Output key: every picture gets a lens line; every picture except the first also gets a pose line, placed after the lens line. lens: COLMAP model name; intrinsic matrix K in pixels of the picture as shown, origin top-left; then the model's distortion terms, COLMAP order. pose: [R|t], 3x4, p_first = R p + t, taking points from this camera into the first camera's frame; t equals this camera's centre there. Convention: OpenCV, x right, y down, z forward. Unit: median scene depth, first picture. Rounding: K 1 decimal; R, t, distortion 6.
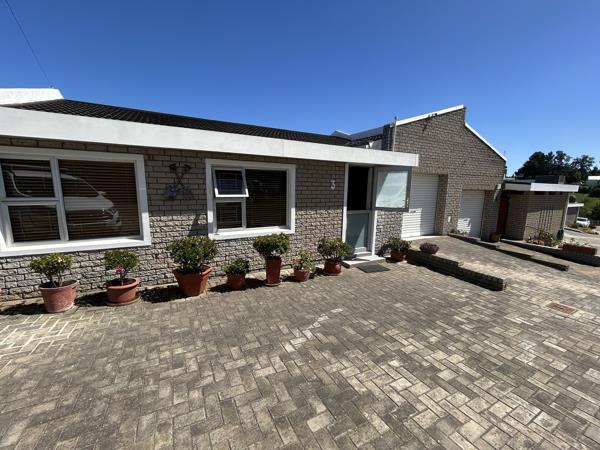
lens RADIAL K [[242.7, 0, 299.5], [0, 242.7, 225.0], [0, 0, 1]] dist [-0.001096, 0.000194]
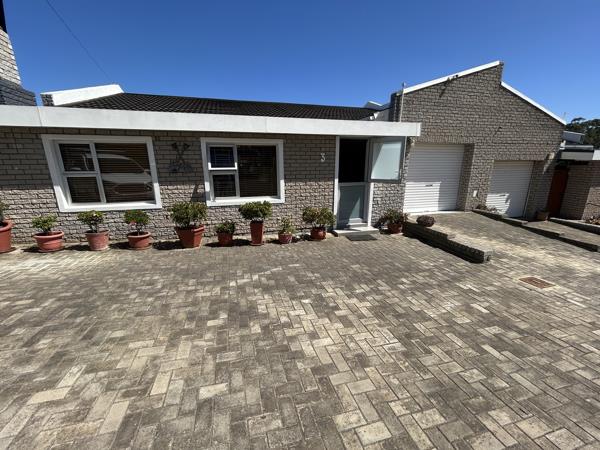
lens RADIAL K [[242.7, 0, 300.7], [0, 242.7, 225.5], [0, 0, 1]] dist [-0.001096, 0.000194]
pose [[0.976576, 0.031093, -0.212915, 0.376046], [-0.011928, 0.995806, 0.090714, 0.047092], [0.214842, -0.086049, 0.972851, -0.104833]]
